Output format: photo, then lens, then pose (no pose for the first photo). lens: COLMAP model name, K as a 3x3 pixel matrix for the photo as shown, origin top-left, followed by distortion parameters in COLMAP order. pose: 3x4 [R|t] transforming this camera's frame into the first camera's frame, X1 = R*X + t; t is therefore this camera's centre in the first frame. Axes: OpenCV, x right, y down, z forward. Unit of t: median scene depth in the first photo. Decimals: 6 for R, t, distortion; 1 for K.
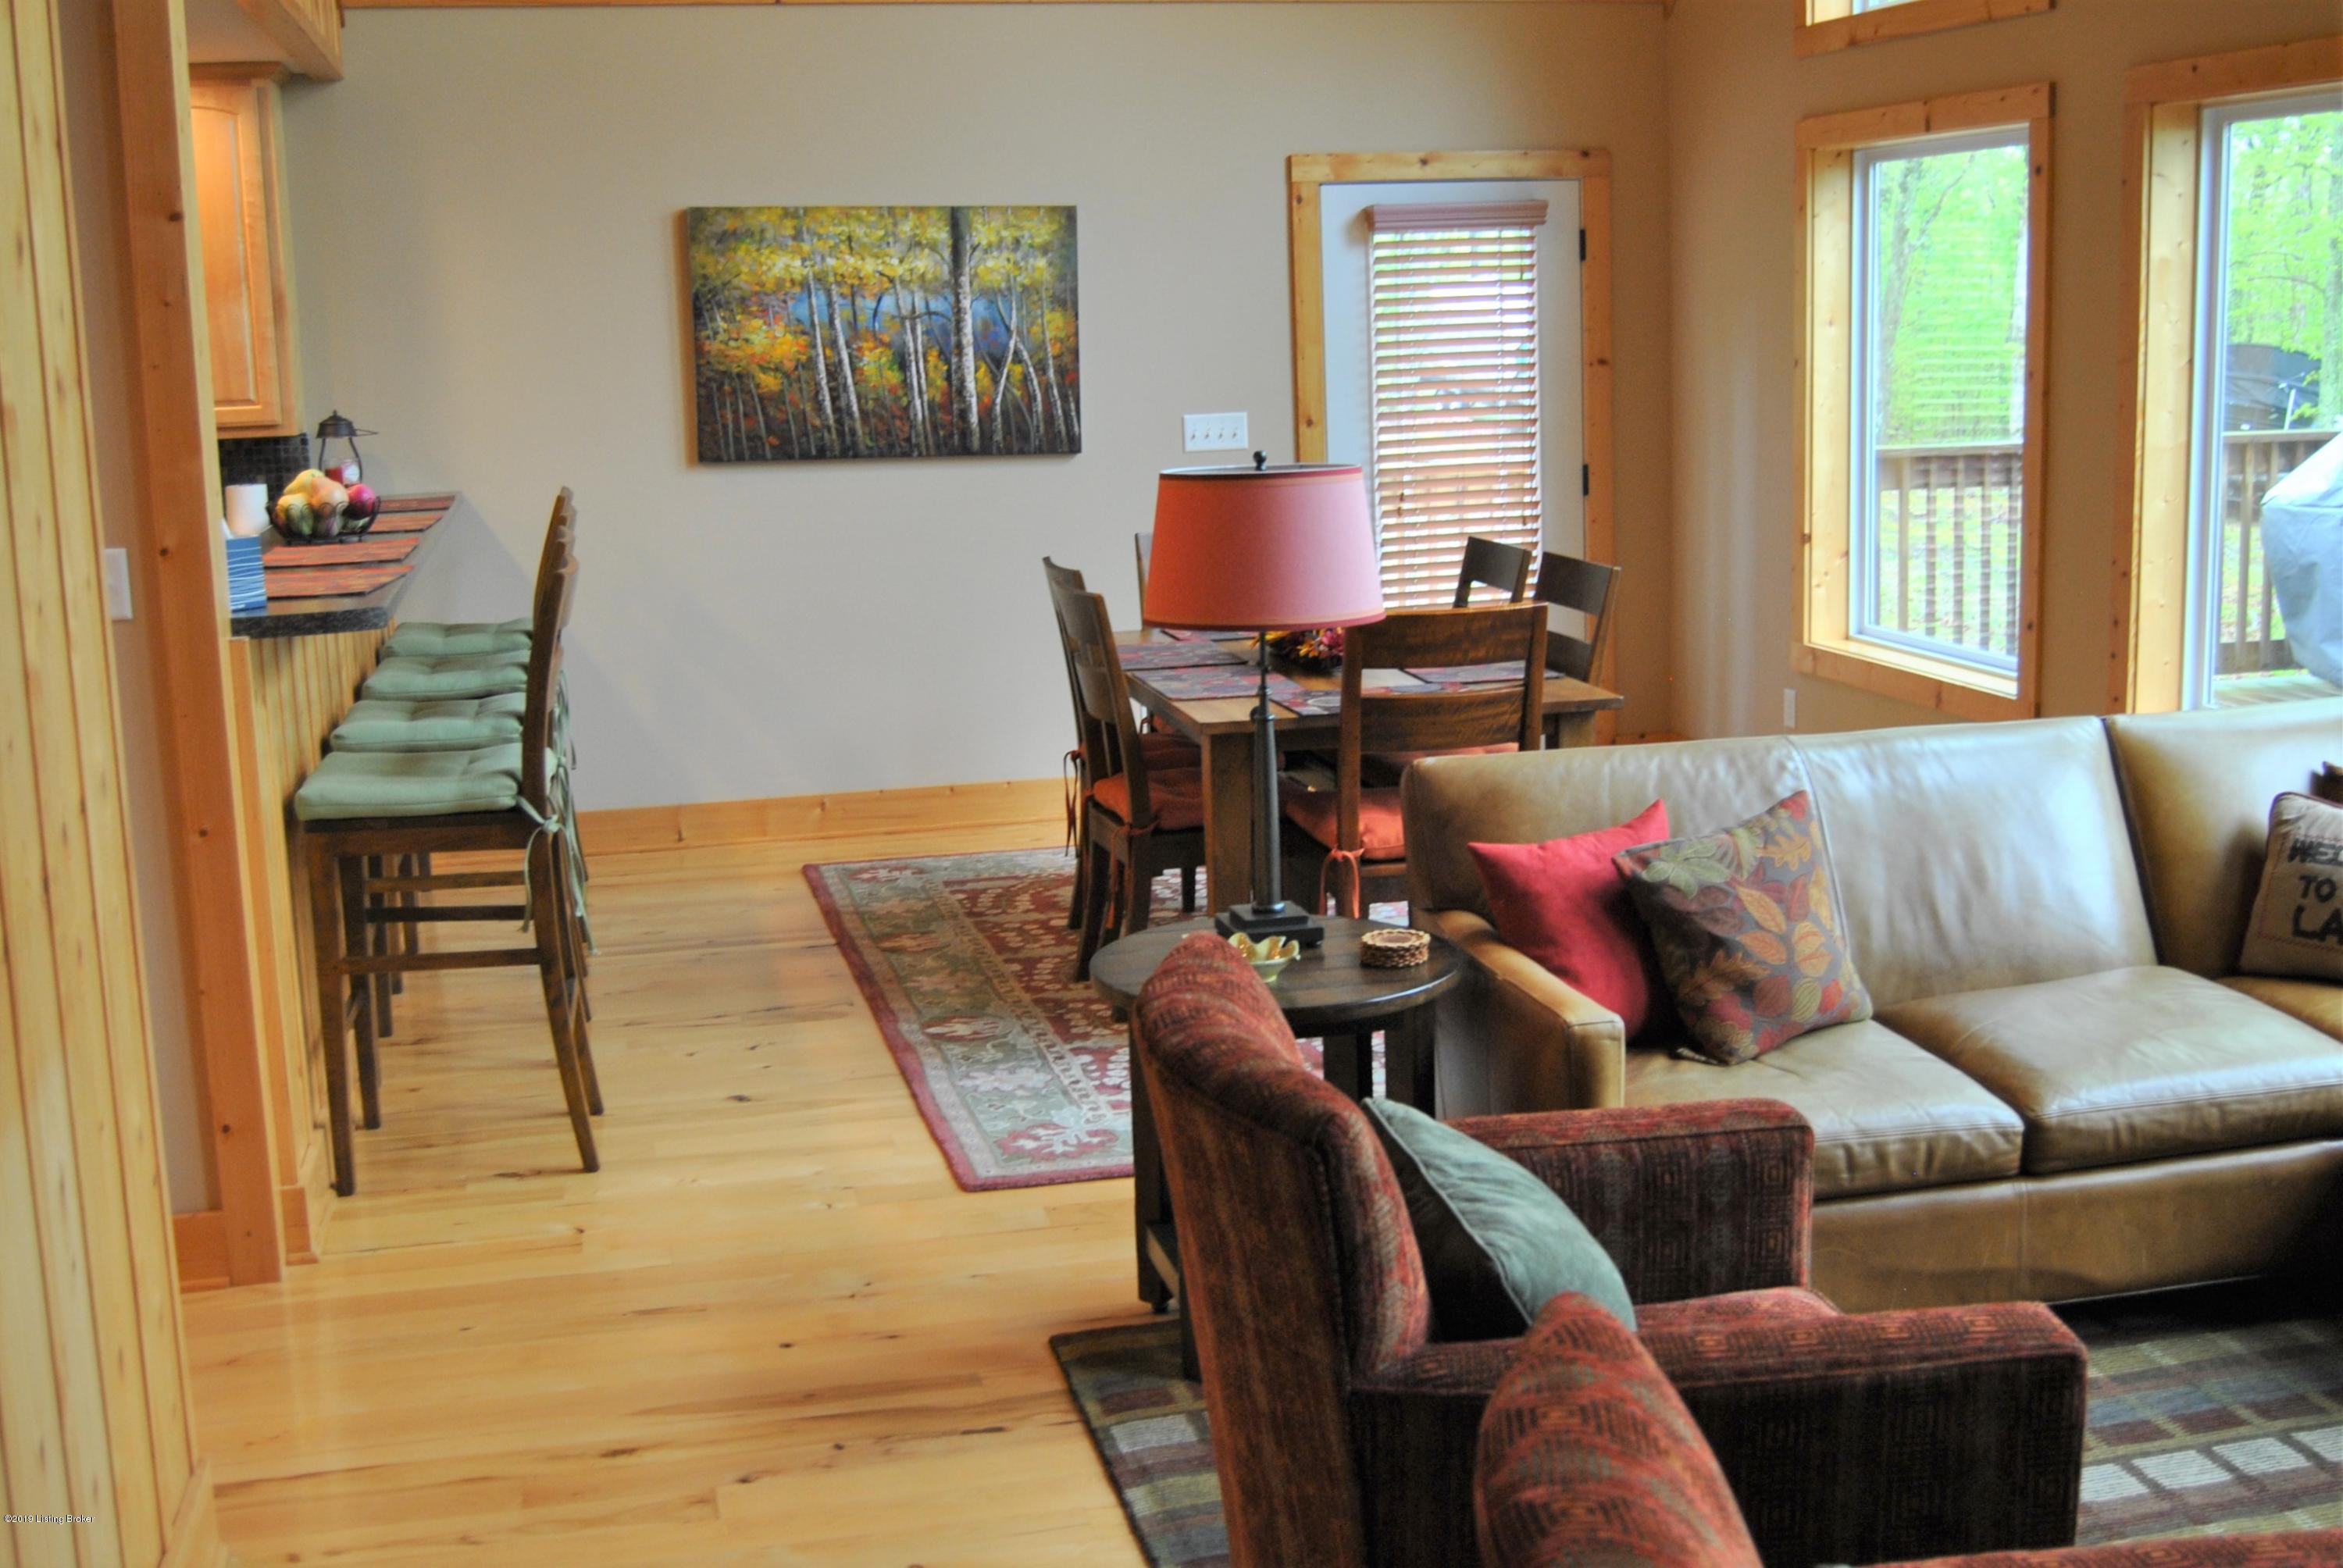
lens RADIAL K [[2539.1, 0, 1171.5], [0, 2539.1, 784.0], [0, 0, 1]] dist [-0.081753, -0.014642]
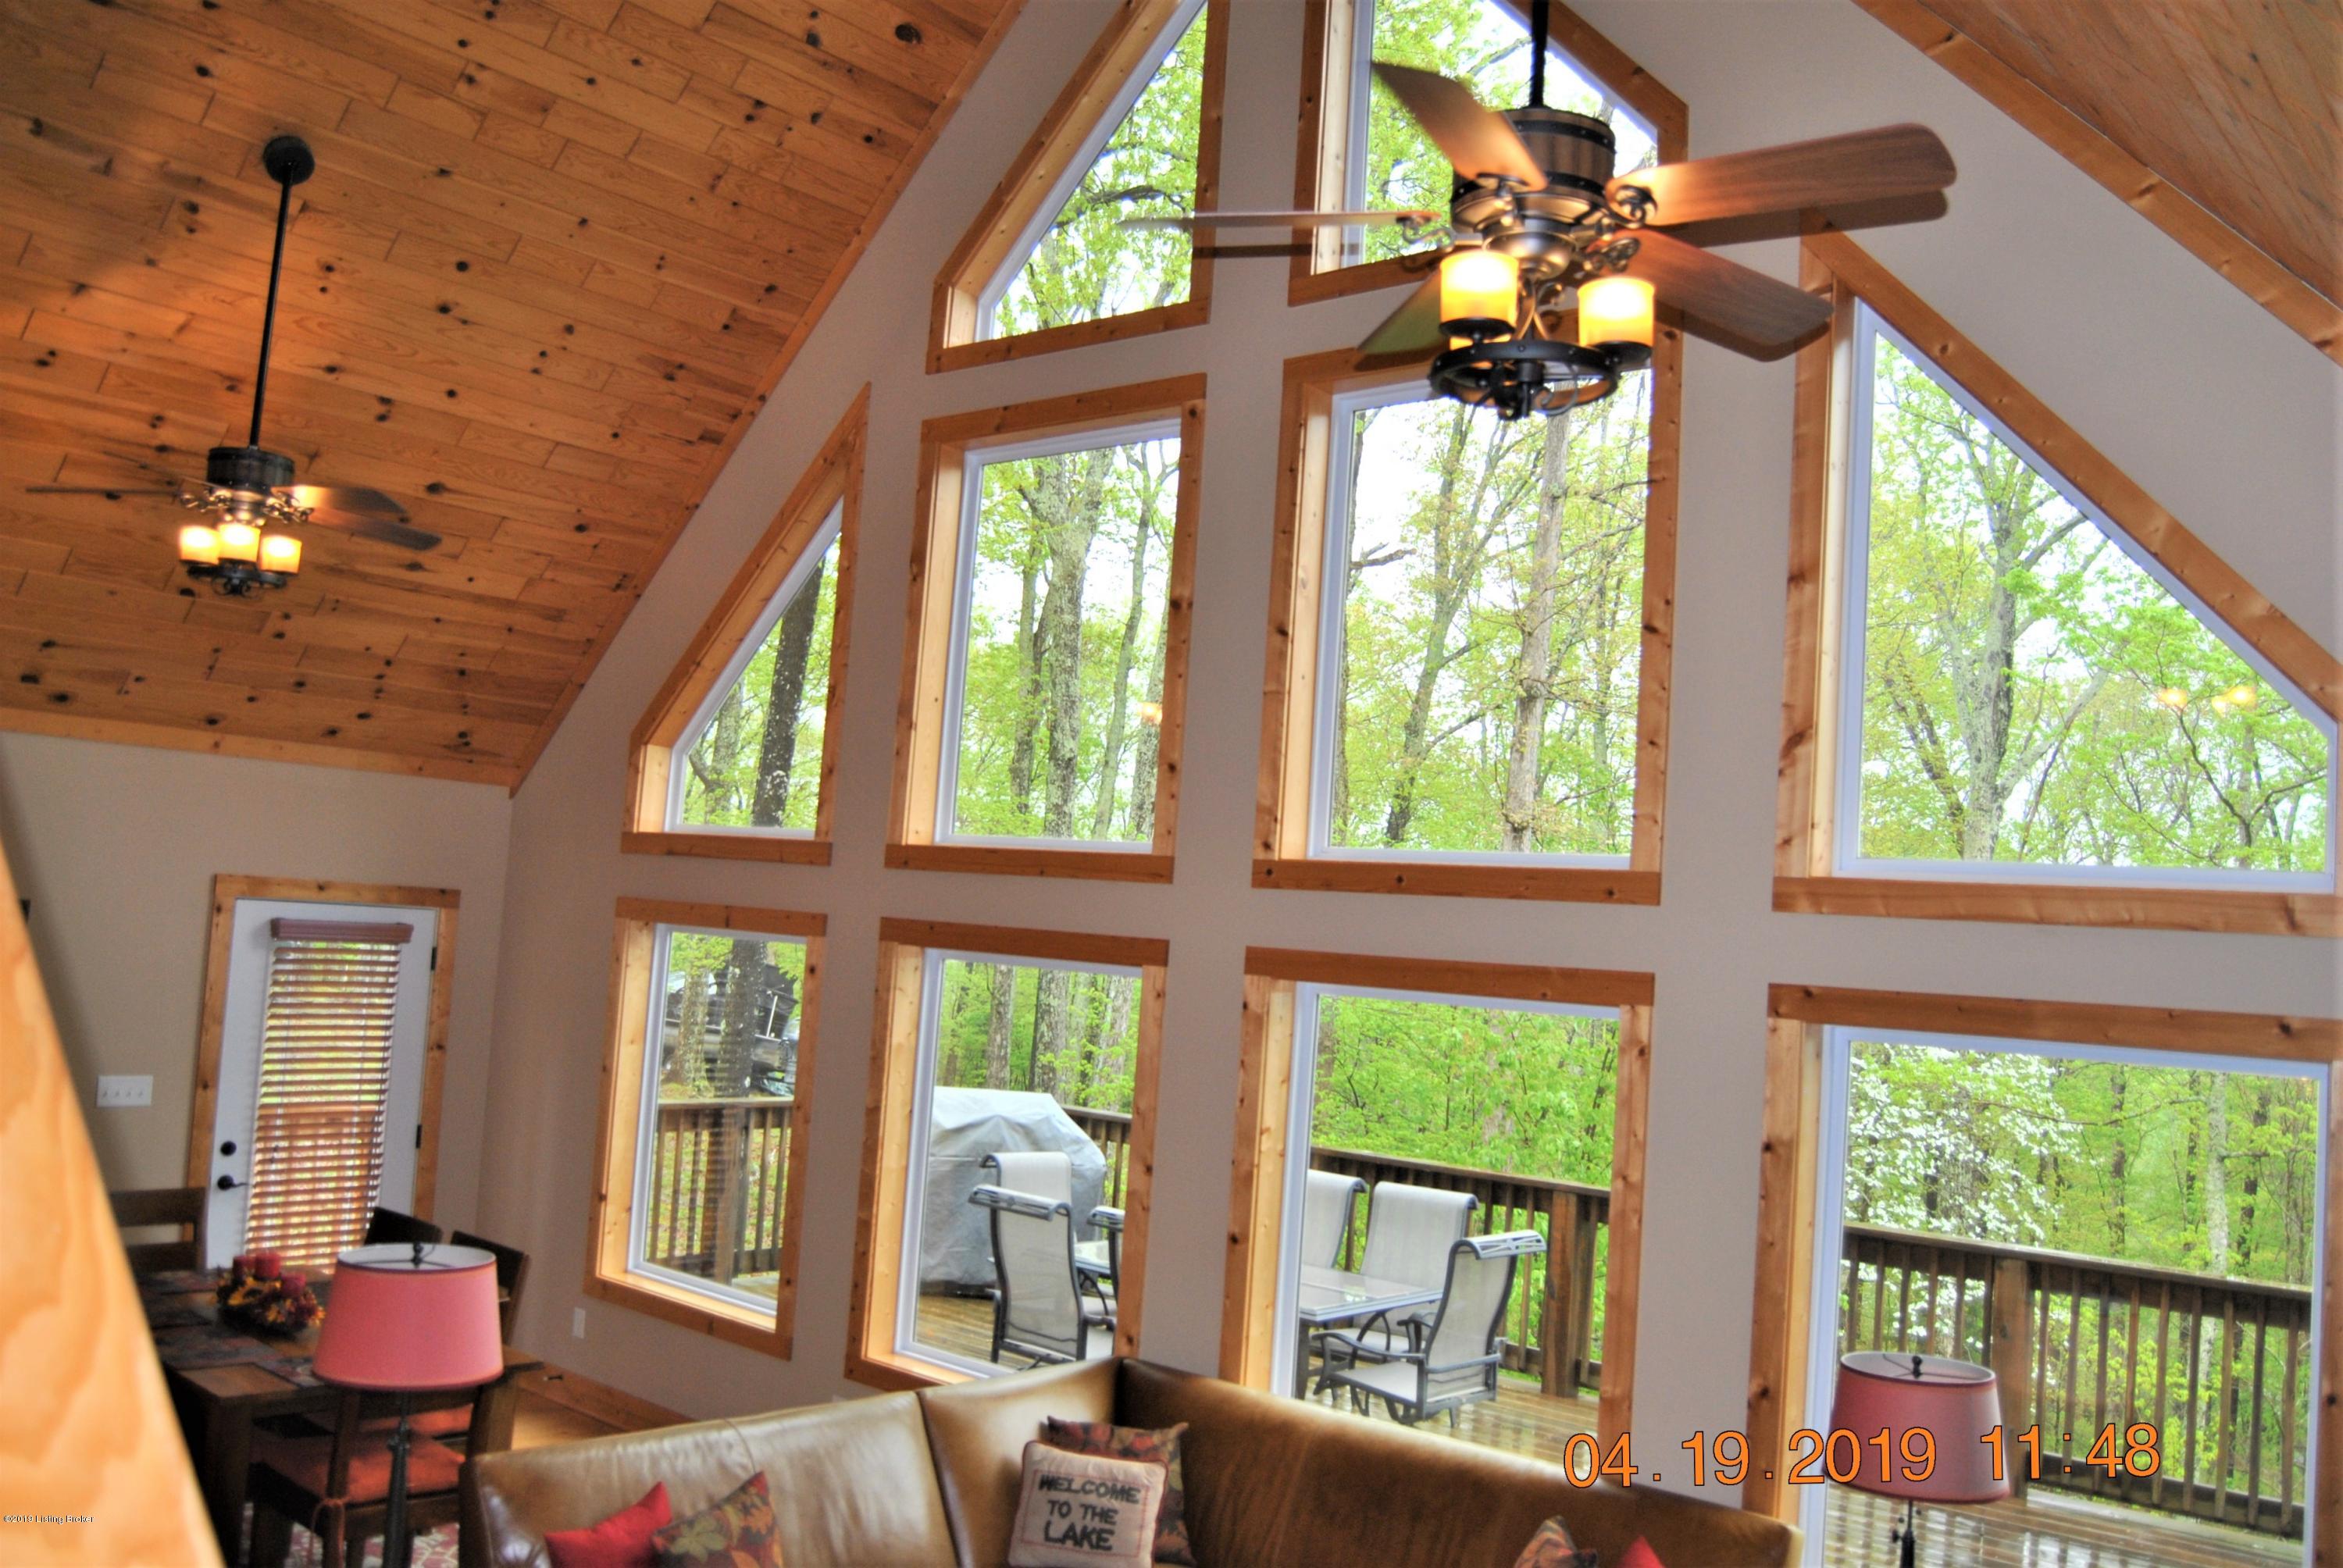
lens RADIAL K [[1962.4, 0, 1155.5], [0, 1962.4, 768.2], [0, 0, 1]] dist [-0.100835, 0.054596]
pose [[0.802403, 0.133285, 0.581709, -0.180068], [0.012784, 0.970678, -0.240043, -0.081769], [-0.596646, 0.200048, 0.777171, -0.046083]]
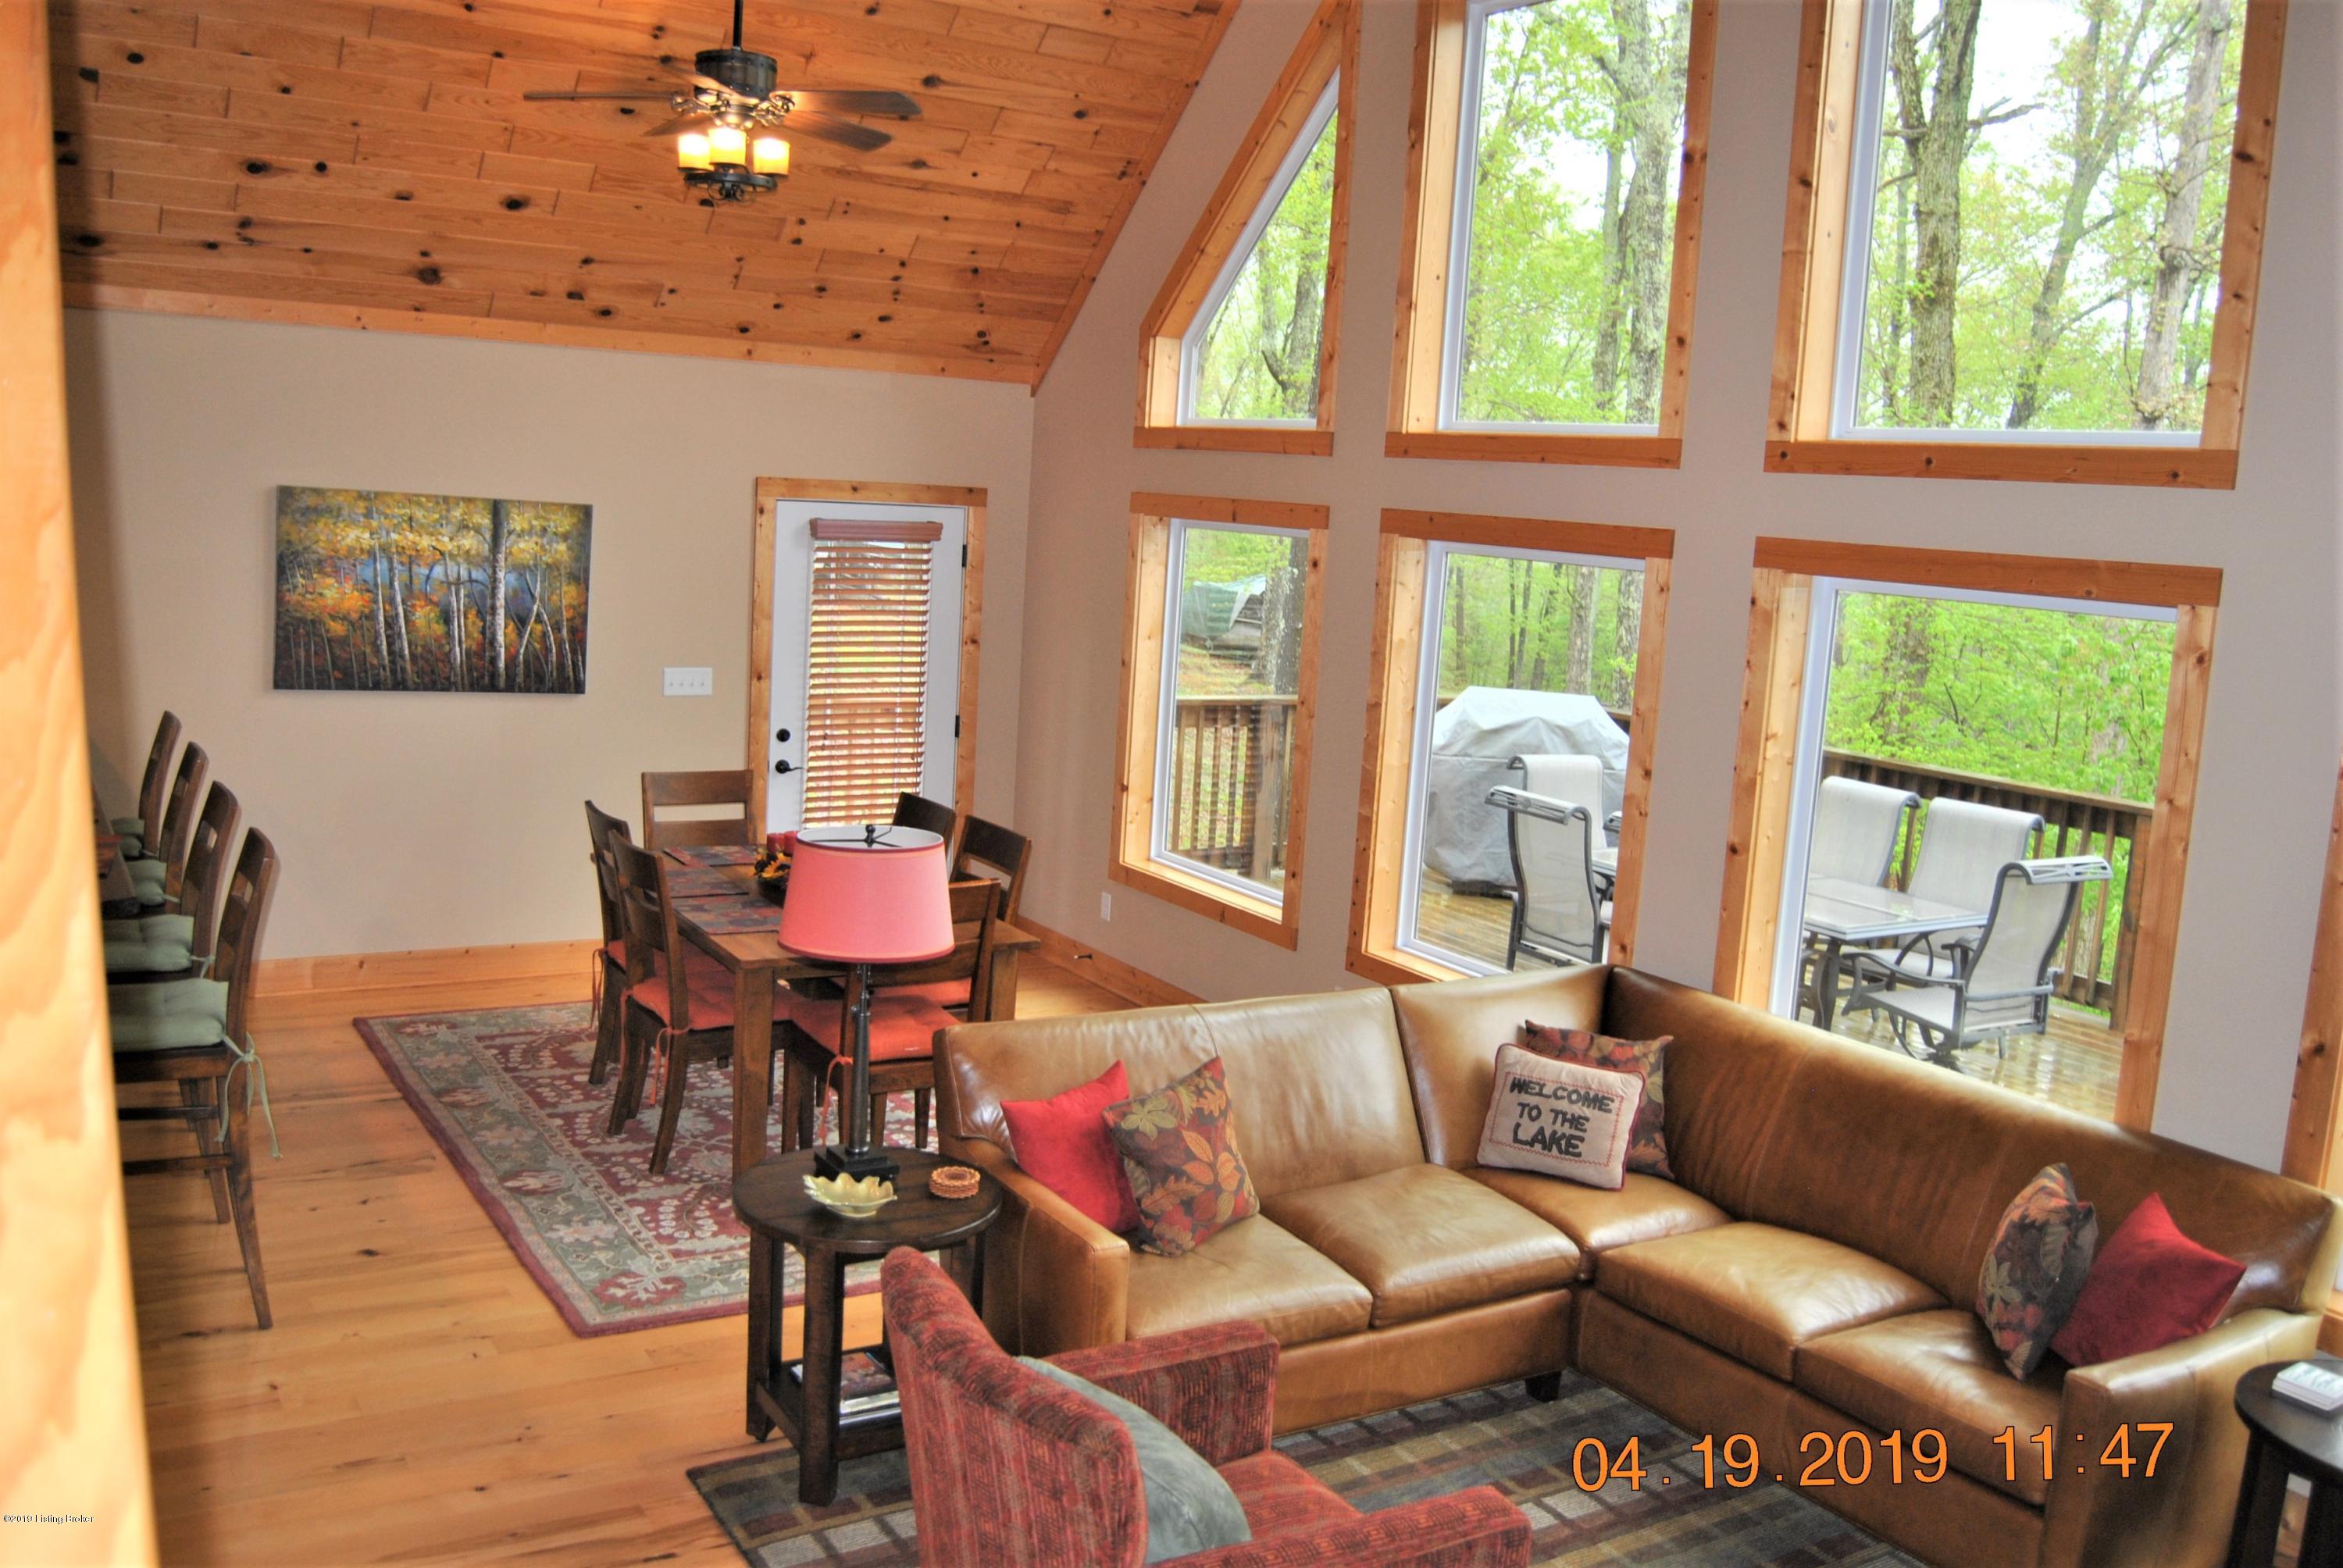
lens RADIAL K [[1962.4, 0, 1155.5], [0, 1962.4, 768.2], [0, 0, 1]] dist [-0.100835, 0.054596]
pose [[0.942532, 0.041733, 0.331498, -0.112903], [-0.030810, 0.998797, -0.038141, -0.081760], [-0.332691, 0.025735, 0.942685, -0.037992]]
